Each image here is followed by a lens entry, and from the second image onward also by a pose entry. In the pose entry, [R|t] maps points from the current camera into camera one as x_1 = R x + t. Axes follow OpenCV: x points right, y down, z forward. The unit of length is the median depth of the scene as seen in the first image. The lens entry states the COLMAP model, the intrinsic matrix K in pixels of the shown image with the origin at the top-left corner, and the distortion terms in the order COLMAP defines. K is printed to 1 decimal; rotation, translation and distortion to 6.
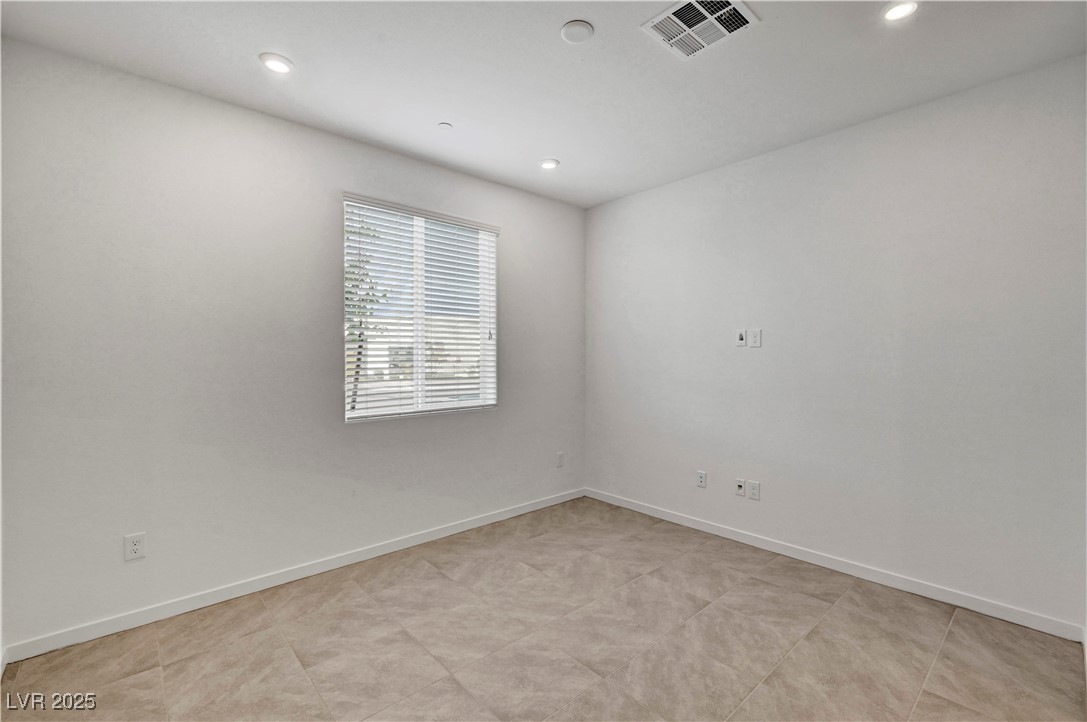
lens RADIAL K [[479.1, 0, 541.9], [0, 479.1, 351.2], [0, 0, 1]] dist [-0.004212, 0.002551]
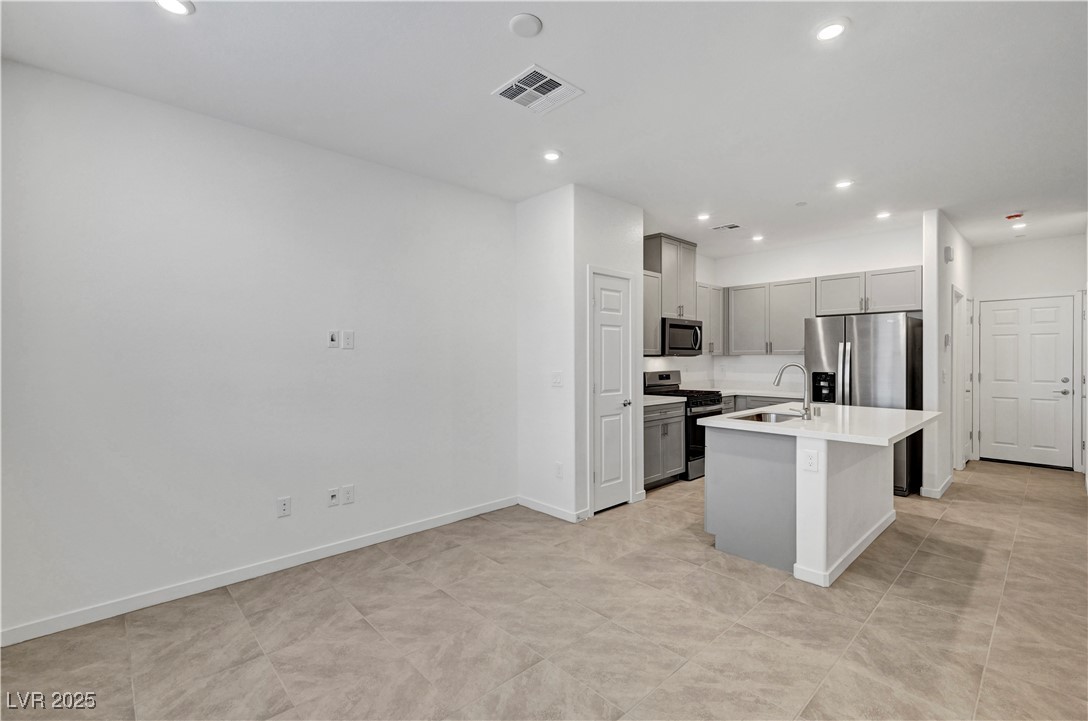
lens RADIAL K [[479.6, 0, 554.4], [0, 479.6, 360.4], [0, 0, 1]] dist [-0.004212, 0.002551]
pose [[-0.027122, -0.006489, 0.999611, -0.654311], [0.000114, 0.999979, 0.006495, 0.007828], [-0.999632, 0.000290, -0.027121, 0.707872]]
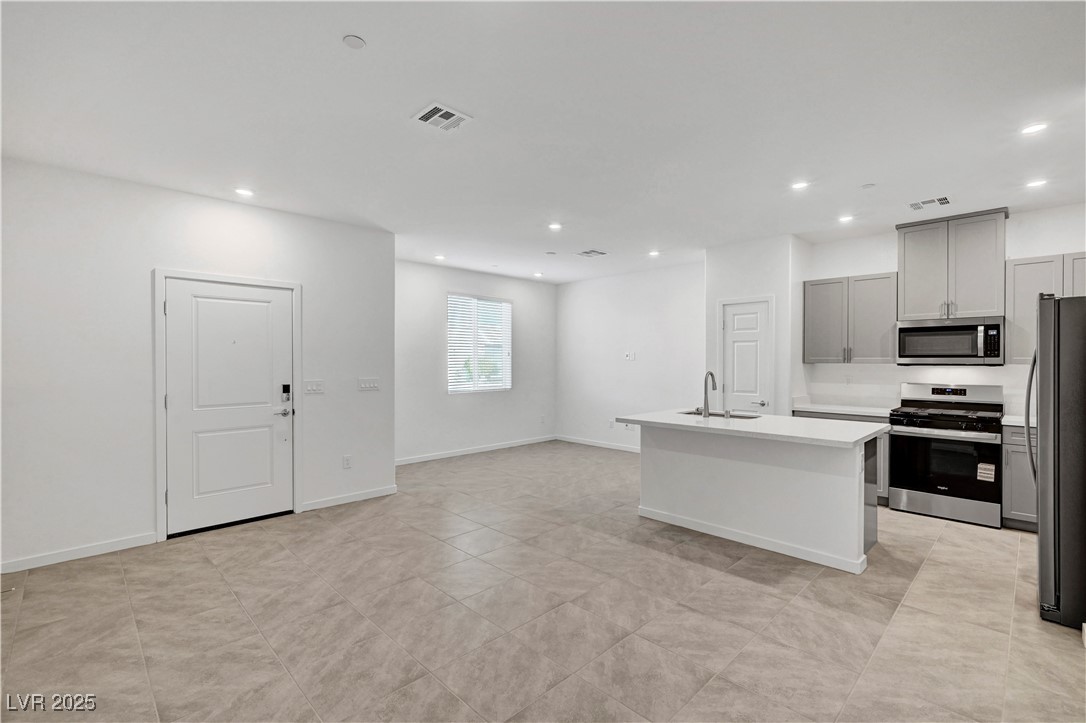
lens RADIAL K [[478.7, 0, 538.5], [0, 478.7, 363.0], [0, 0, 1]] dist [-0.004212, 0.002551]
pose [[0.999433, -0.000817, 0.033662, -0.067133], [0.000696, 0.999993, 0.003610, -0.010813], [-0.033665, -0.003584, 0.999427, -1.368576]]
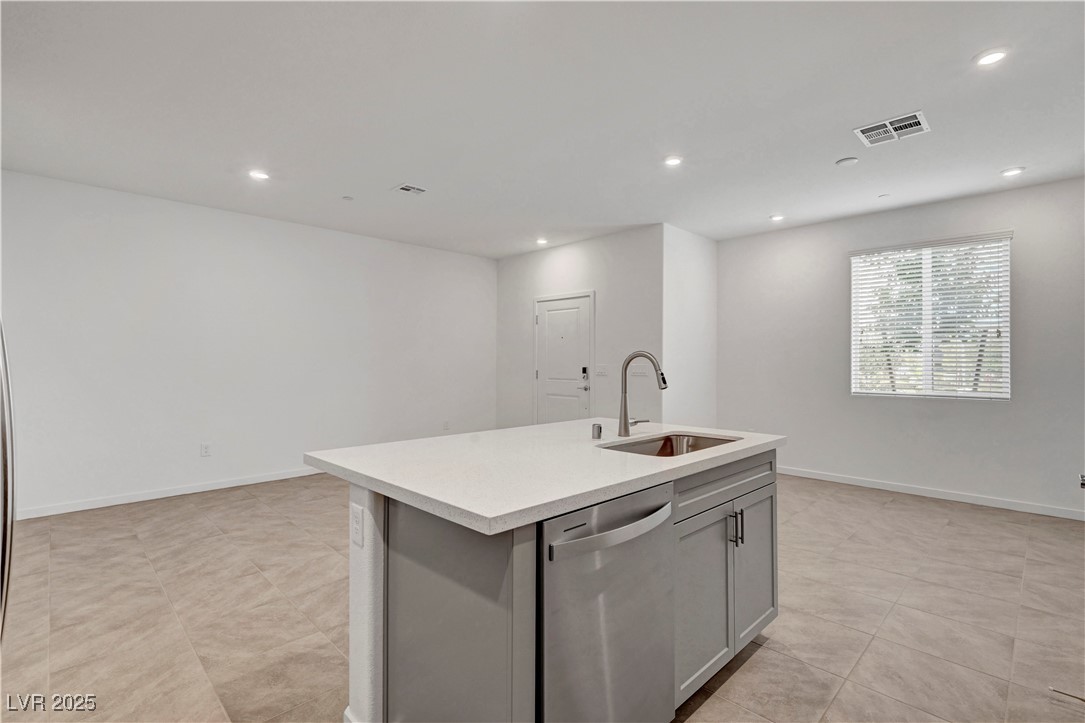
lens RADIAL K [[498.3, 0, 546.5], [0, 498.3, 360.0], [0, 0, 1]] dist [0.000990, -0.001081]
pose [[0.048912, -0.004201, -0.998794, 1.293427], [0.000184, 0.999991, -0.004197, 0.039301], [0.998803, 0.000022, 0.048912, -0.101638]]
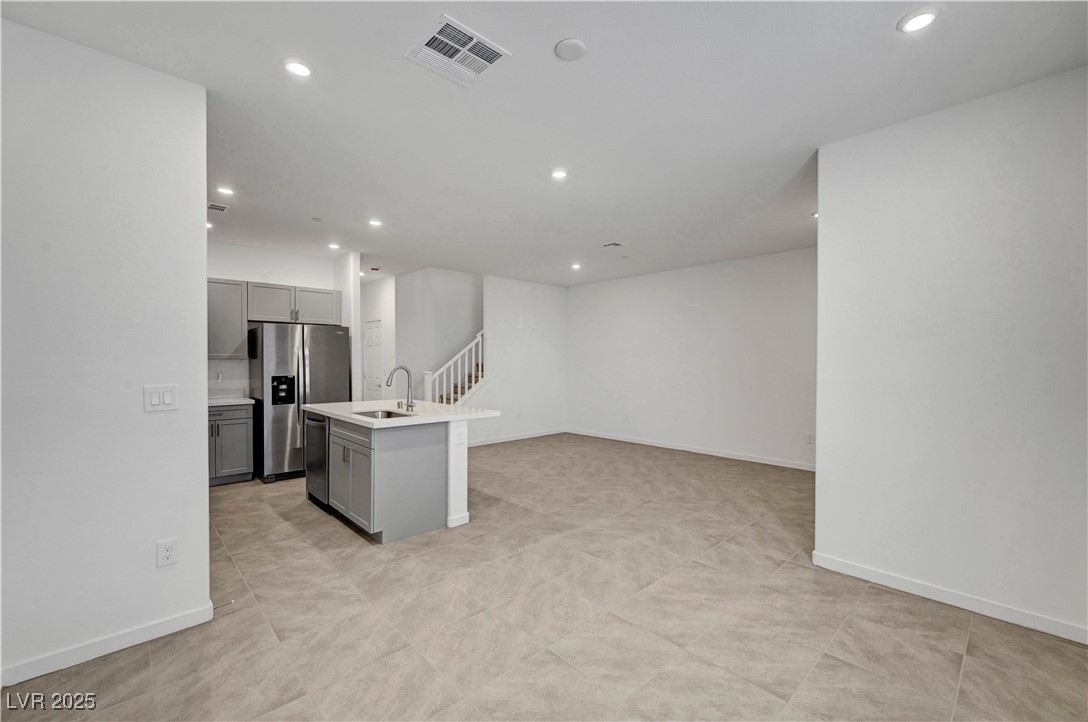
lens RADIAL K [[450.7, 0, 541.4], [0, 450.7, 360.5], [0, 0, 1]] dist [-0.000959, -0.000303]
pose [[-0.999849, 0.000756, -0.017361, 0.112661], [0.000801, 0.999996, -0.002578, 0.008310], [0.017359, -0.002592, -0.999846, 1.443992]]
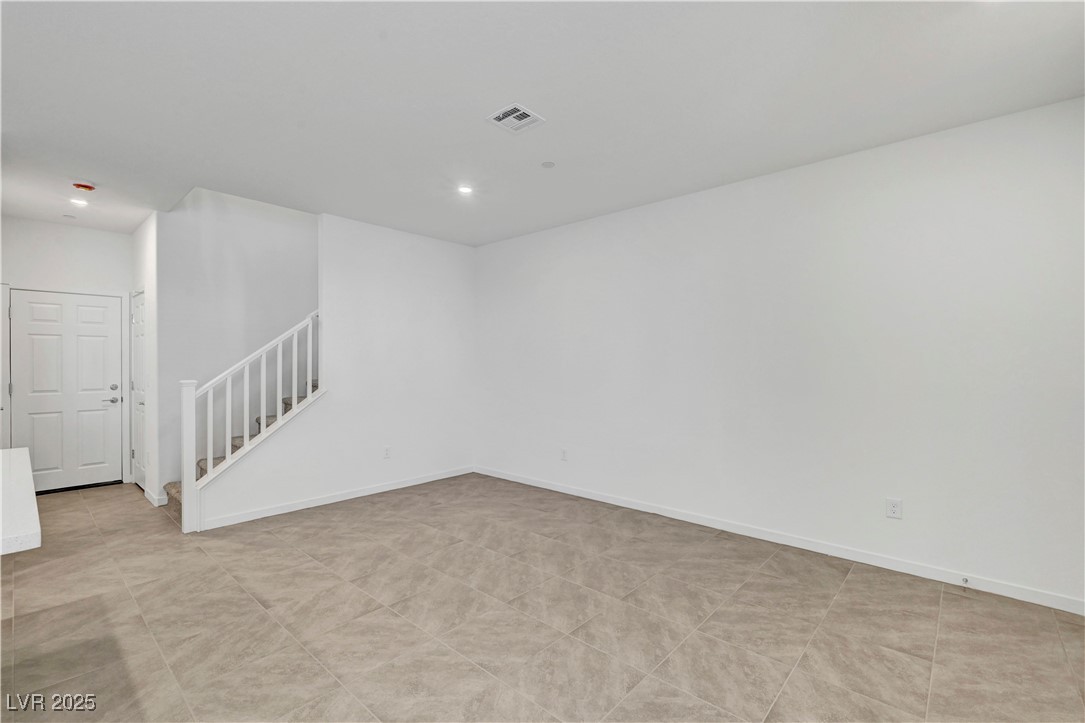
lens RADIAL K [[478.3, 0, 538.5], [0, 478.3, 363.5], [0, 0, 1]] dist [-0.004212, 0.002551]
pose [[-0.995189, -0.000006, -0.097977, -0.173738], [0.000161, 0.999999, -0.001697, 0.015552], [0.097977, -0.001705, -0.995187, 0.521256]]
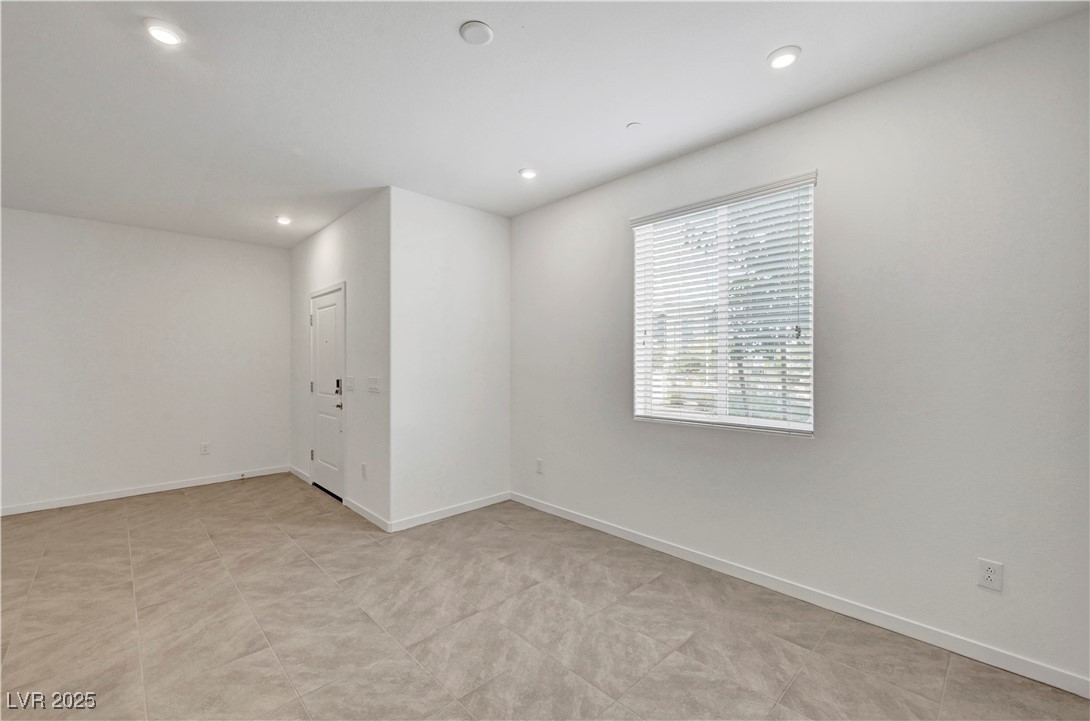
lens RADIAL K [[451.5, 0, 550.9], [0, 451.5, 363.2], [0, 0, 1]] dist [-0.000959, -0.000303]
pose [[0.038226, 0.006036, -0.999251, 0.724776], [0.008397, 0.999945, 0.006362, 0.004448], [0.999234, -0.008634, 0.038174, 0.813755]]
